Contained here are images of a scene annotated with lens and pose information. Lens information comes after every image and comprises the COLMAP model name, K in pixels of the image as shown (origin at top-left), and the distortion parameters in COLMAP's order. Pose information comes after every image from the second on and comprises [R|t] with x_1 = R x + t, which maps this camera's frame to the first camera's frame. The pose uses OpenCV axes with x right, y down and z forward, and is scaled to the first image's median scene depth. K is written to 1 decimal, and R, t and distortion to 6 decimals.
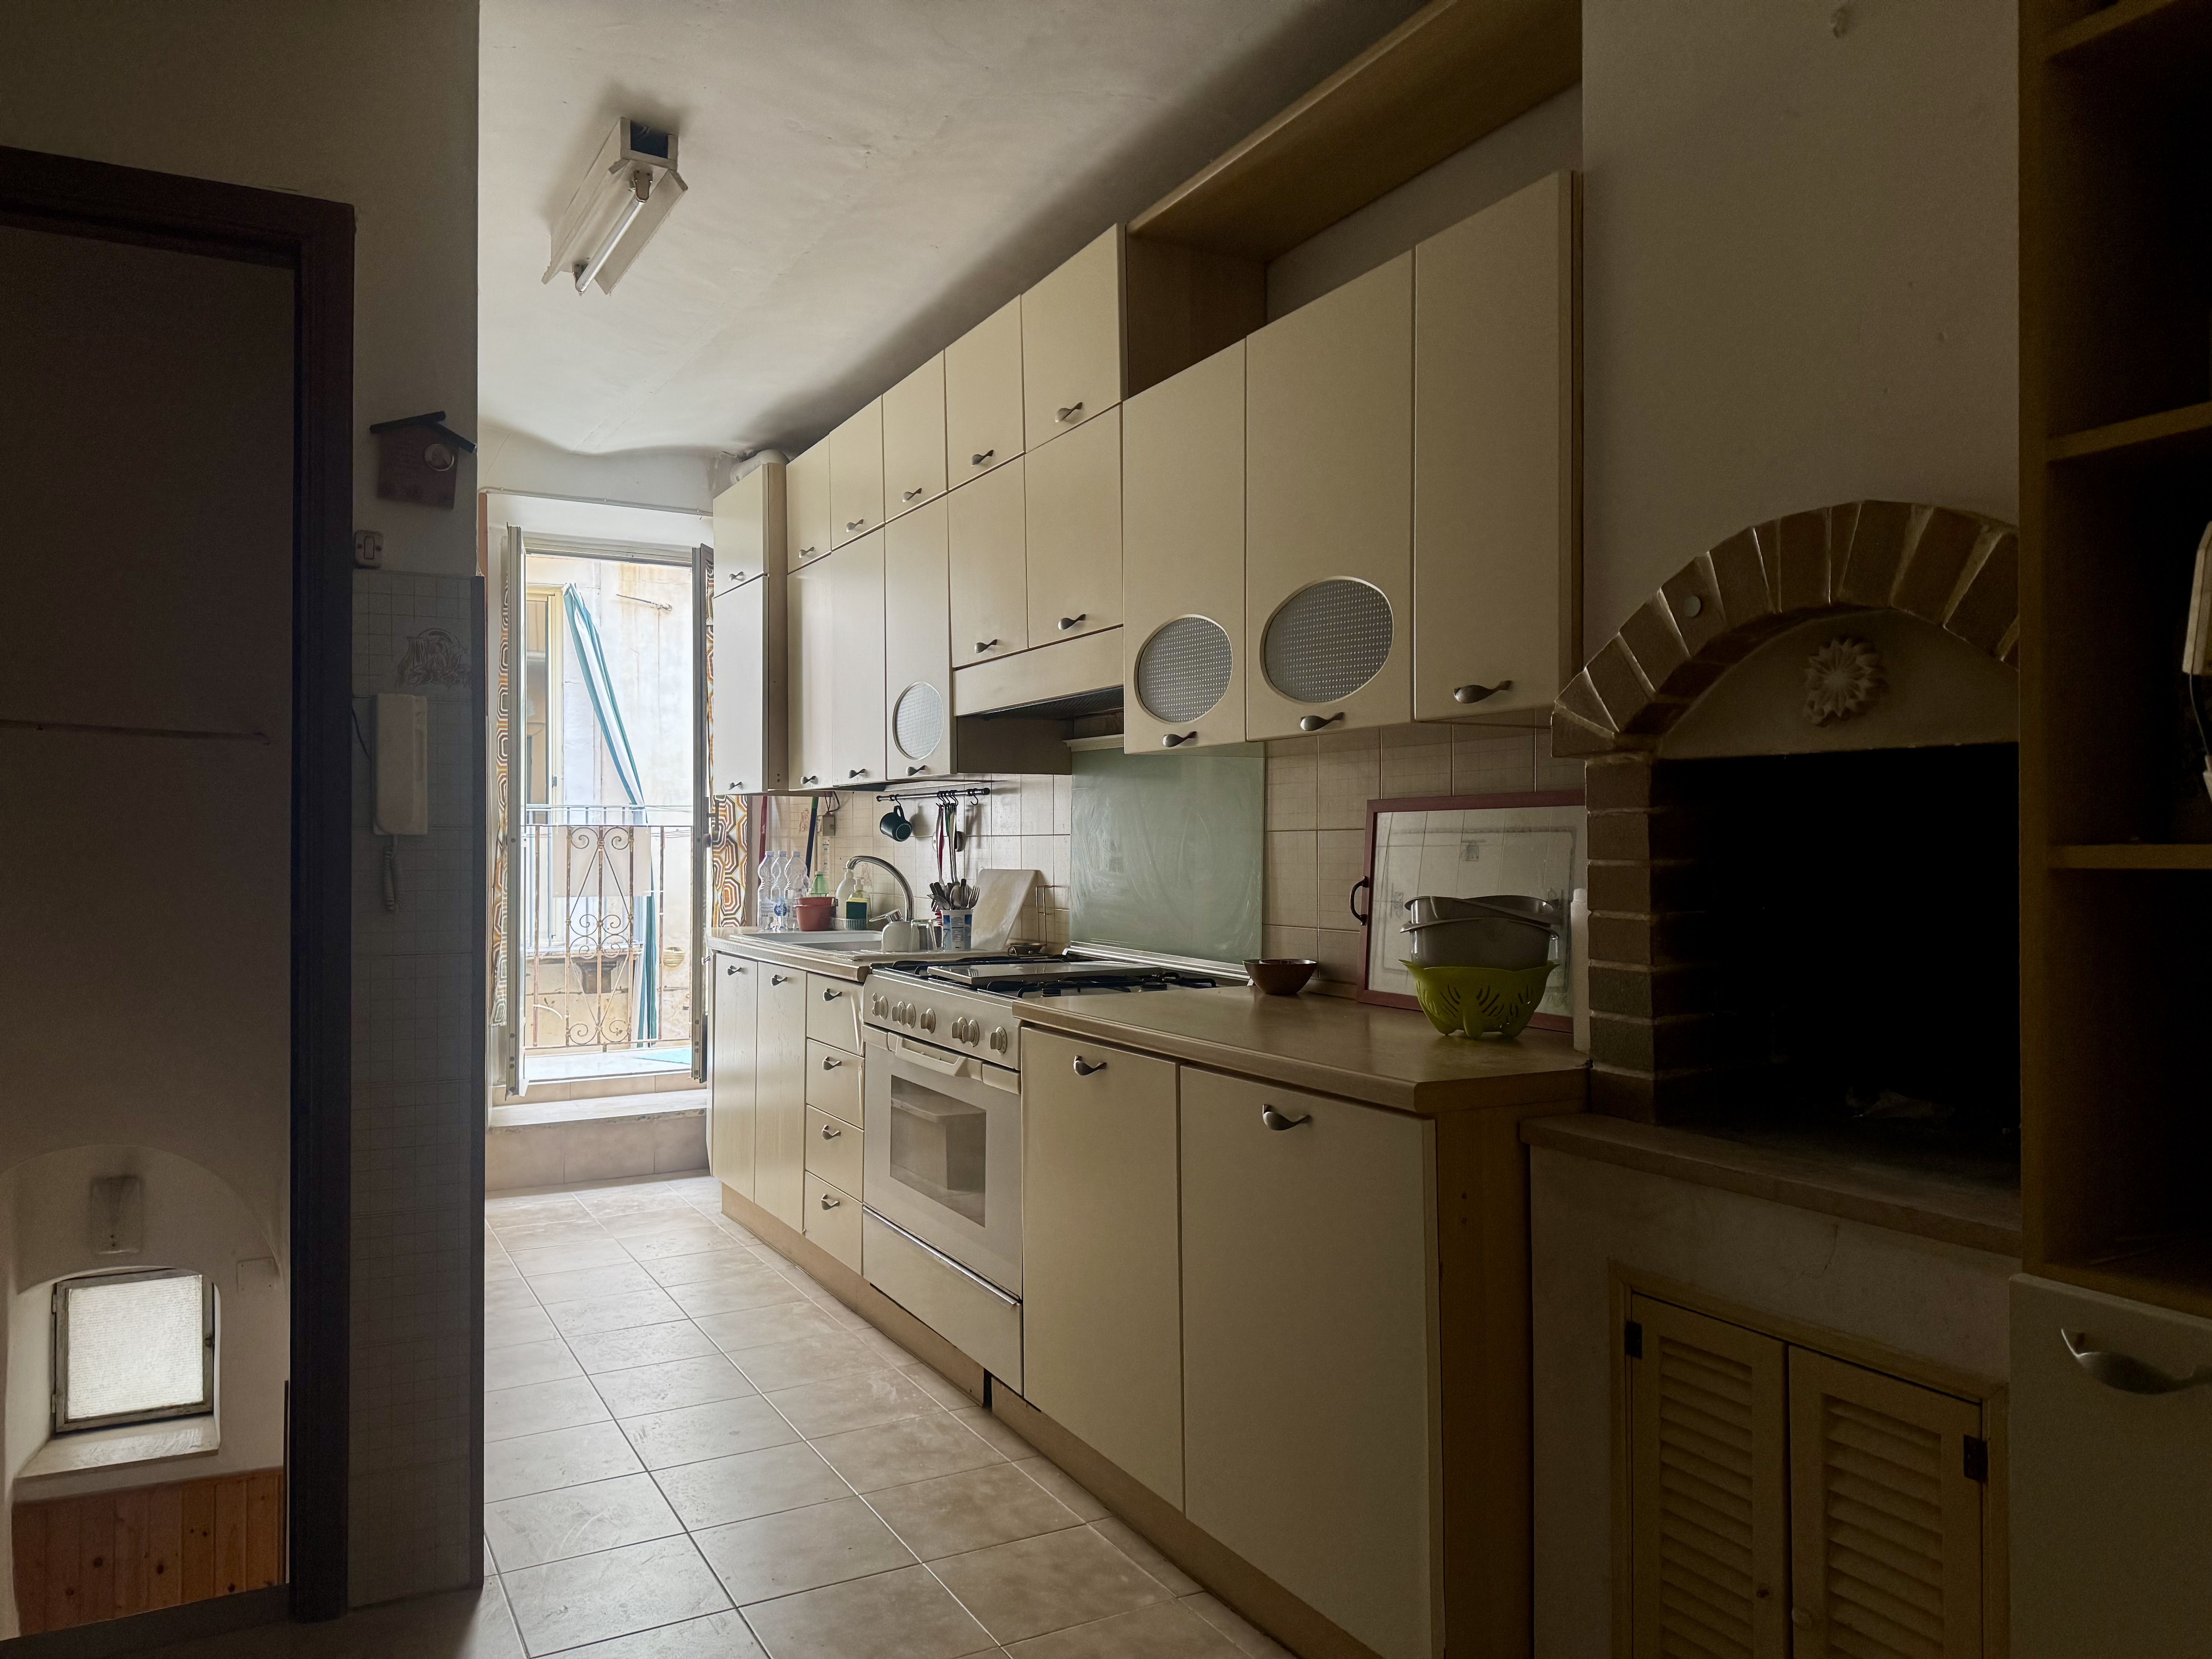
lens RADIAL K [[1569.2, 0, 1106.0], [0, 1569.2, 829.5], [0, 0, 1]] dist [0.127102, -0.208534]
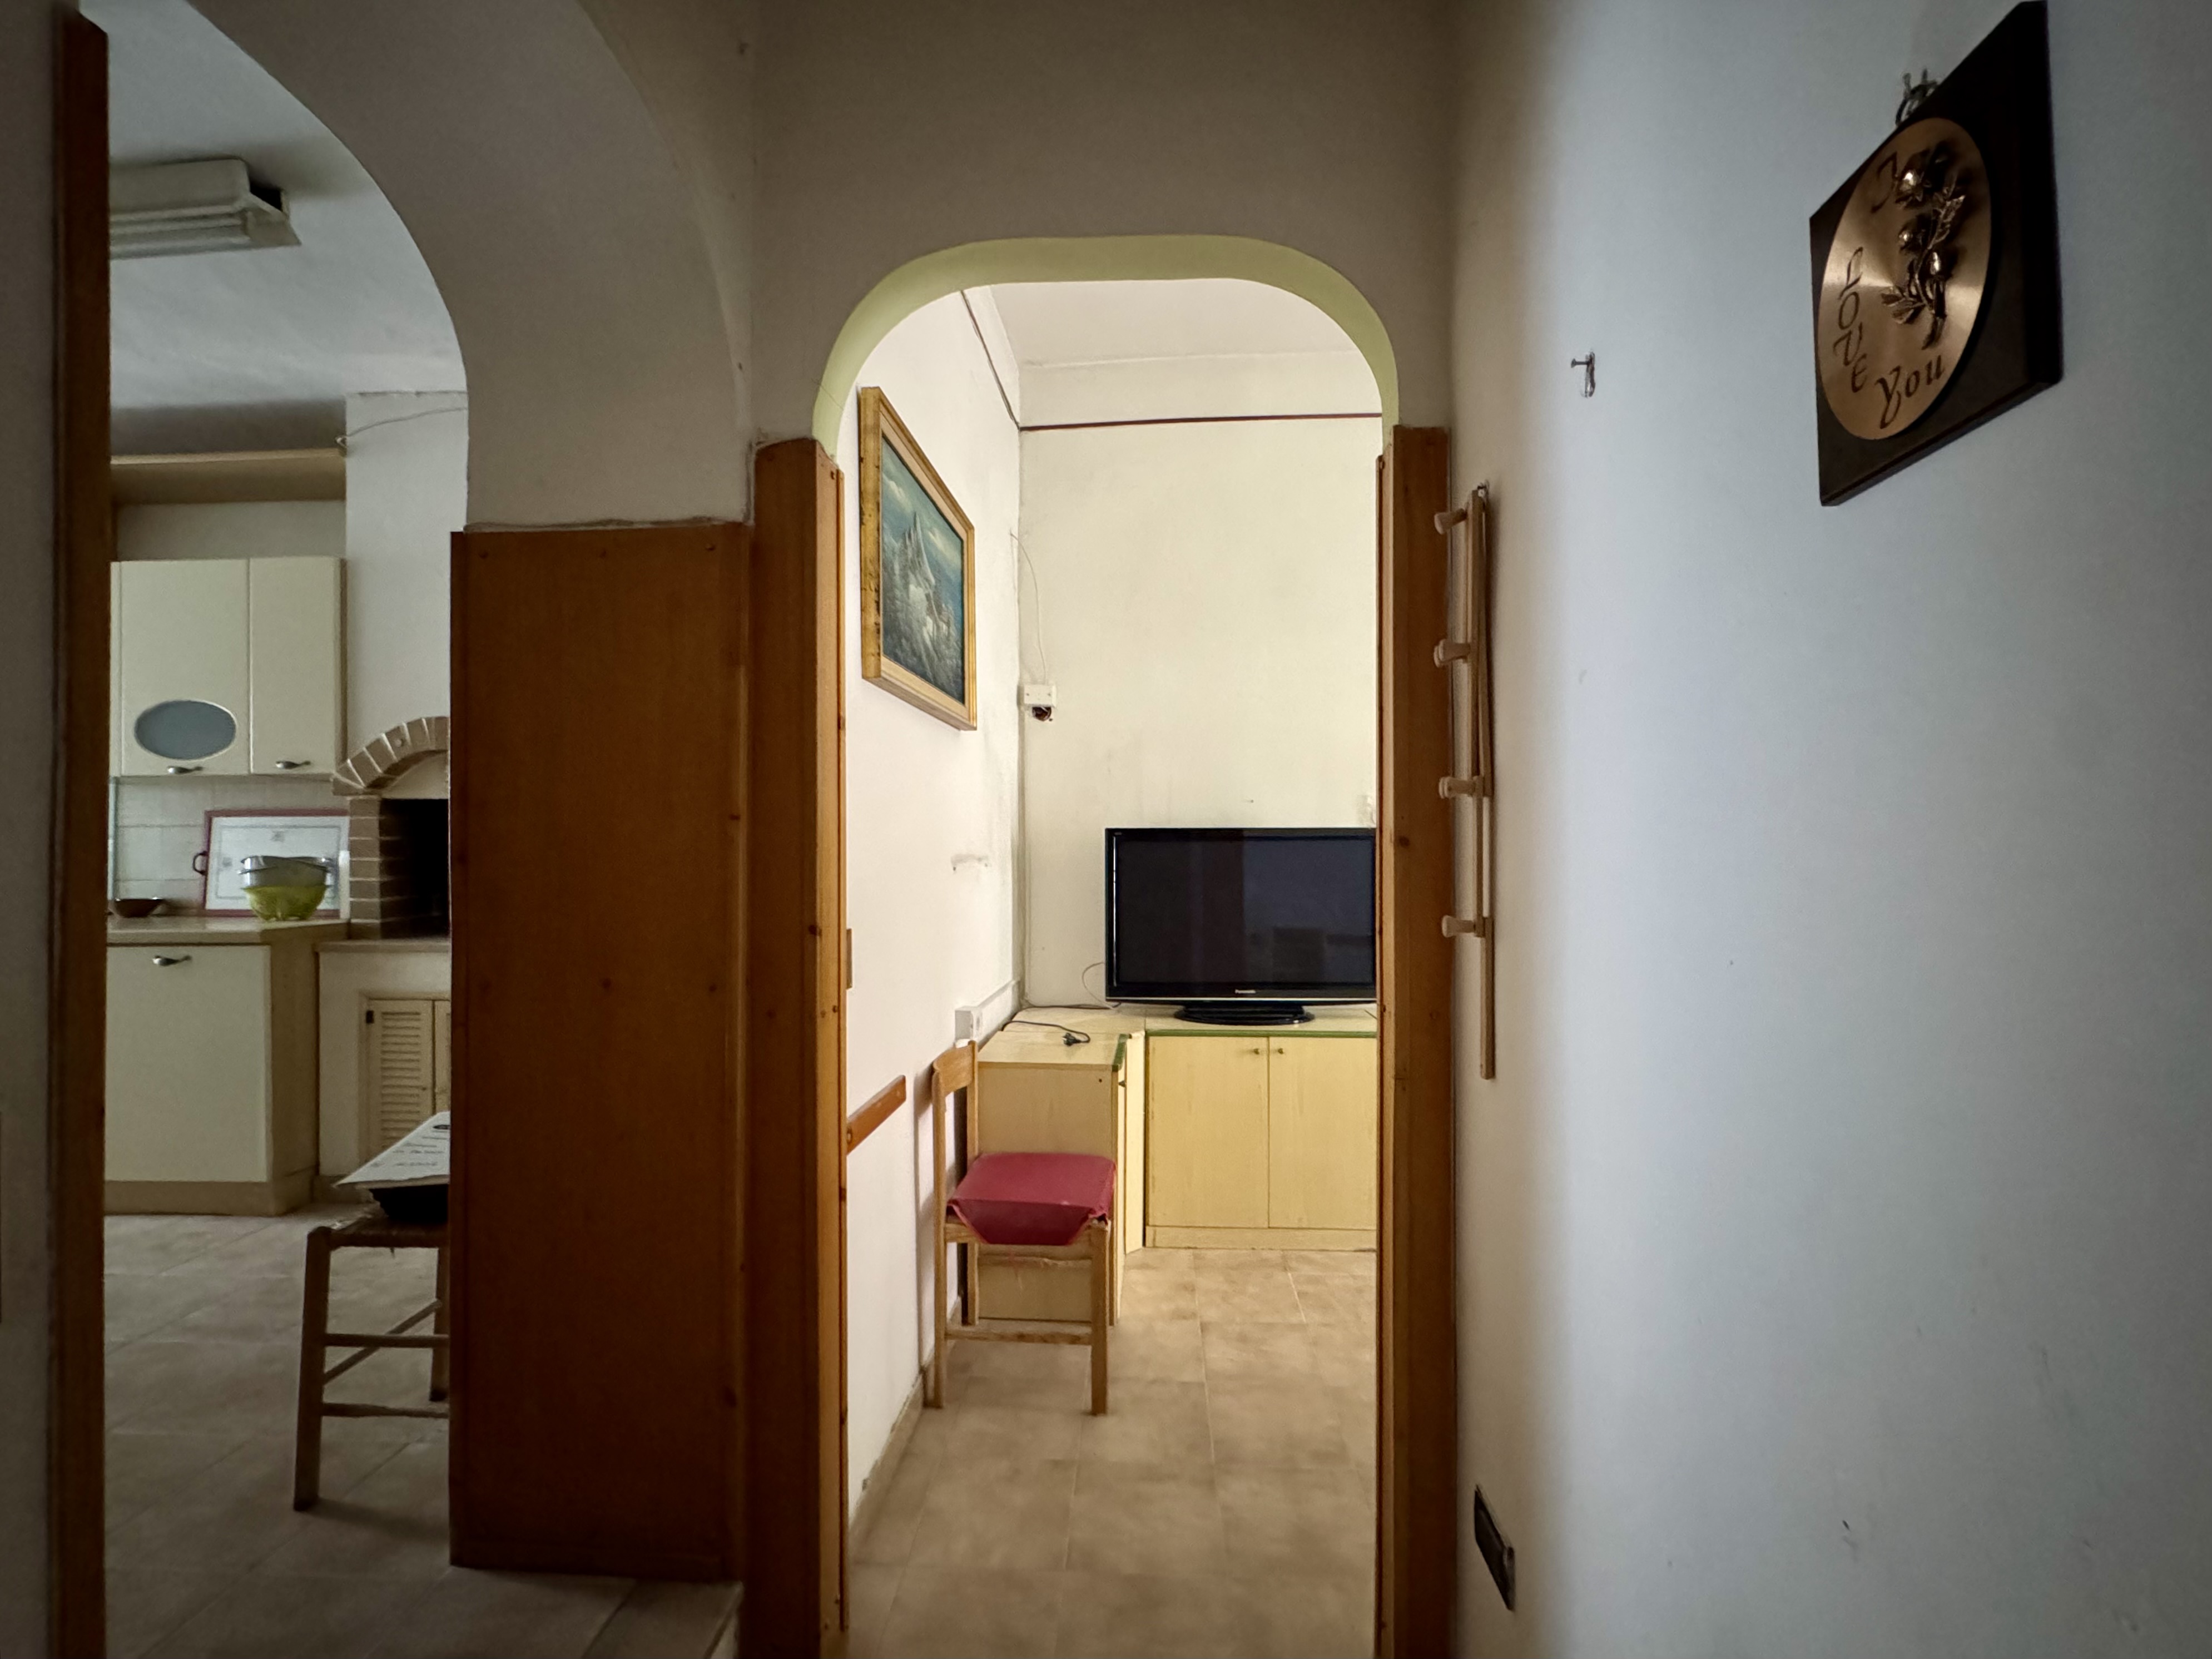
lens RADIAL K [[905.2, 0, 1106.4], [0, 905.2, 846.7], [0, 0, 1]] dist [-0.002510, -0.000435]
pose [[0.536210, 0.001453, 0.844083, -0.240417], [-0.006046, 0.999979, 0.002119, 0.022822], [-0.844063, -0.006240, 0.536208, -0.716957]]
